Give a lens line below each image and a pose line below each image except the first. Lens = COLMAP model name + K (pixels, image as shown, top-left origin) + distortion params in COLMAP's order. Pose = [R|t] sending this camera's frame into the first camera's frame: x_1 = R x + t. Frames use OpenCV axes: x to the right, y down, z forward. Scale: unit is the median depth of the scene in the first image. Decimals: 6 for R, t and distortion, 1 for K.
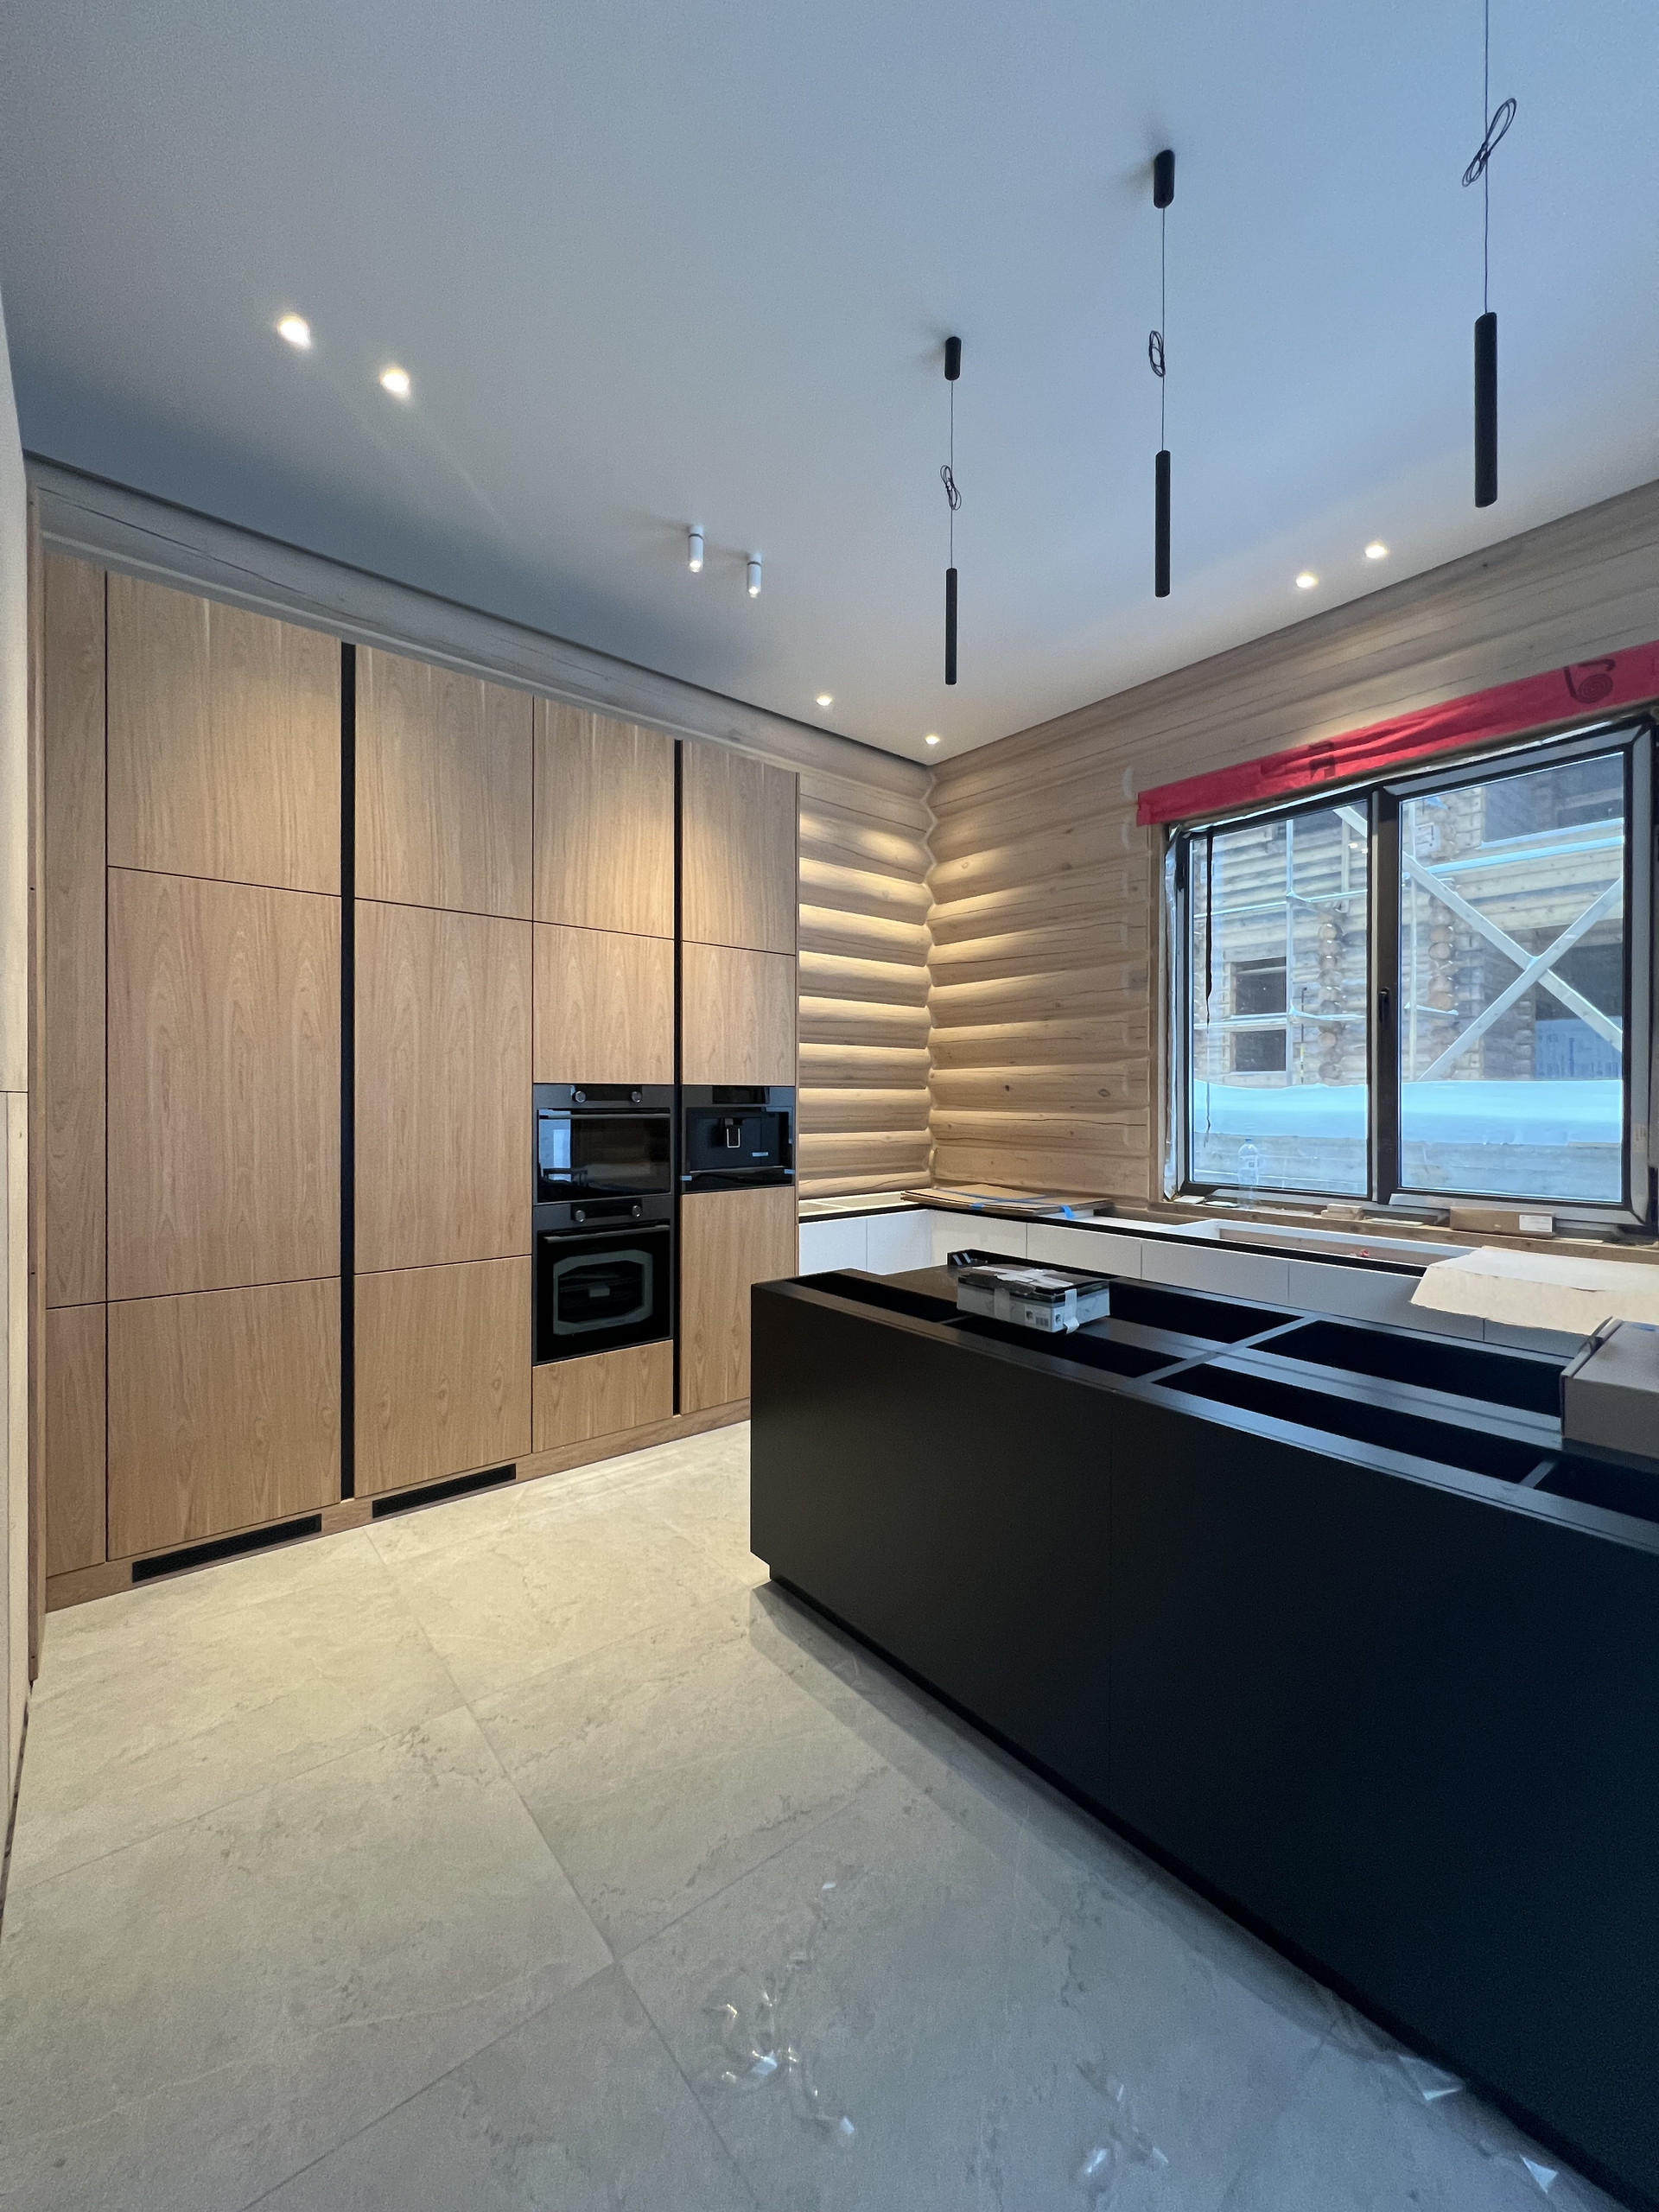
lens RADIAL K [[869.2, 0, 841.3], [0, 869.2, 1101.8], [0, 0, 1]] dist [-0.005765, -0.000189]
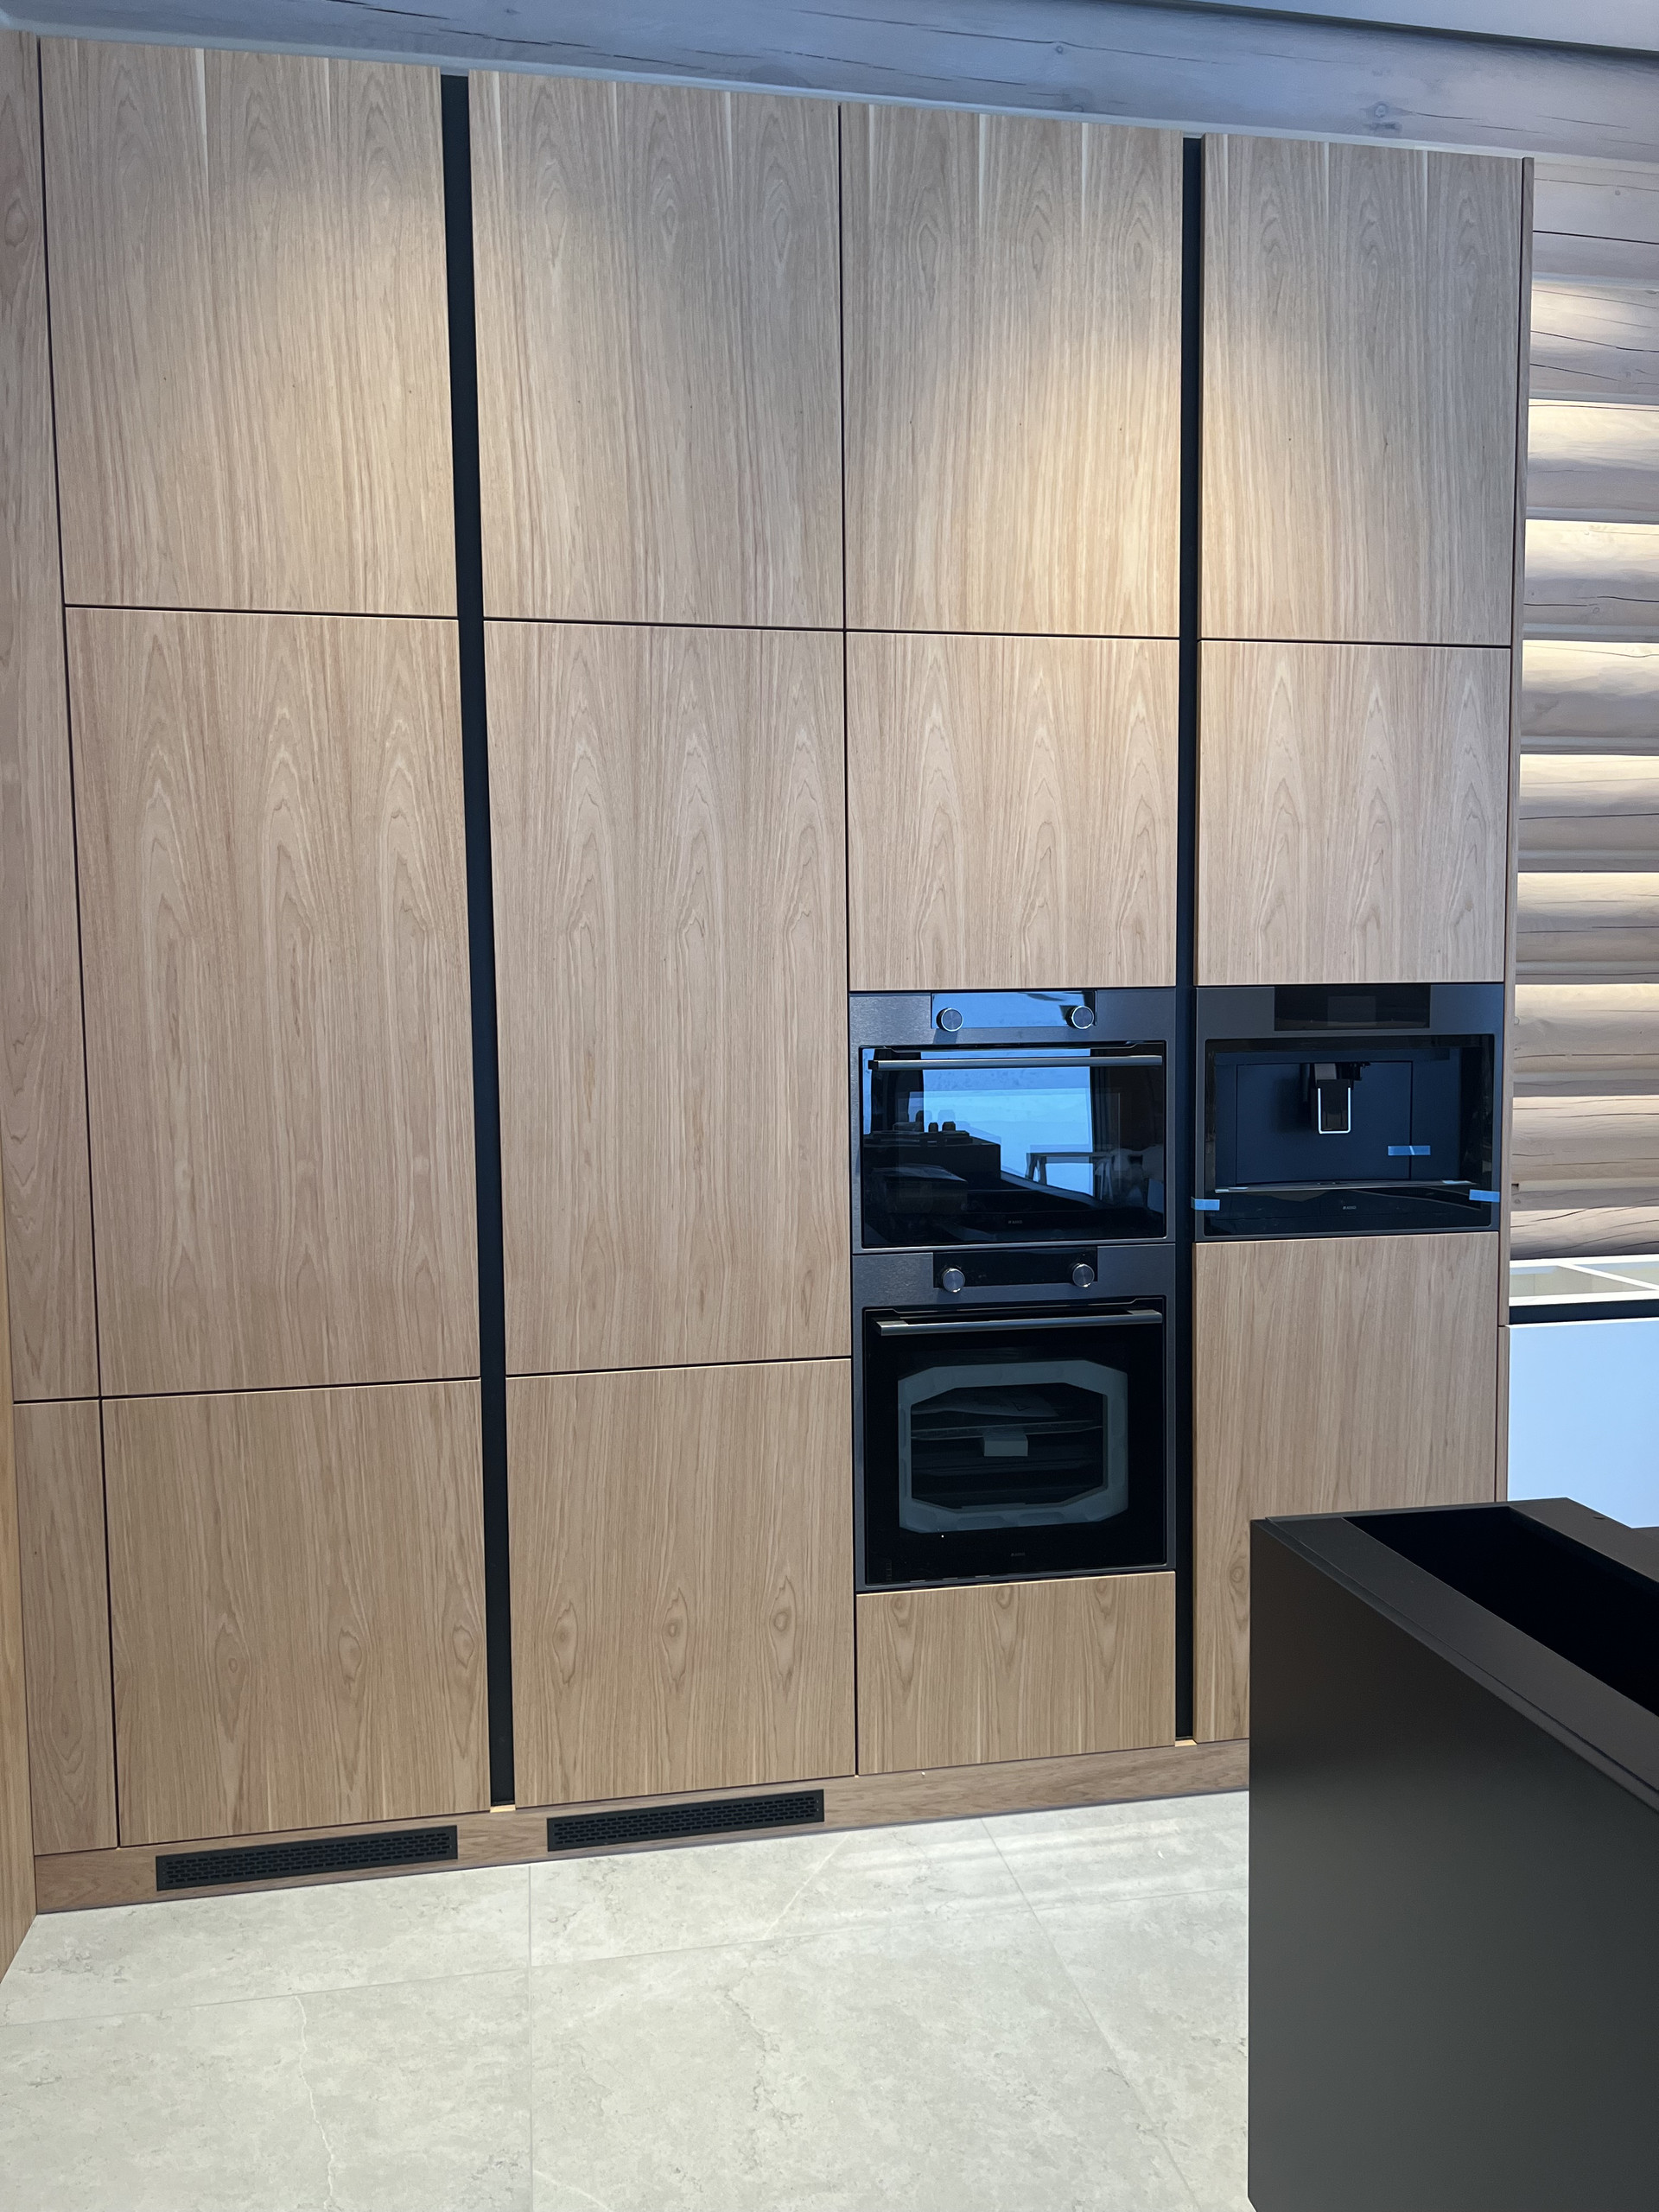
lens RADIAL K [[1642.2, 0, 831.6], [0, 1642.2, 1135.8], [0, 0, 1]] dist [0.058132, -0.076017]
pose [[0.870791, 0.022921, -0.491119, 0.069813], [0.012723, 0.997528, 0.069115, -0.005162], [0.491489, -0.066433, 0.868346, 0.245106]]
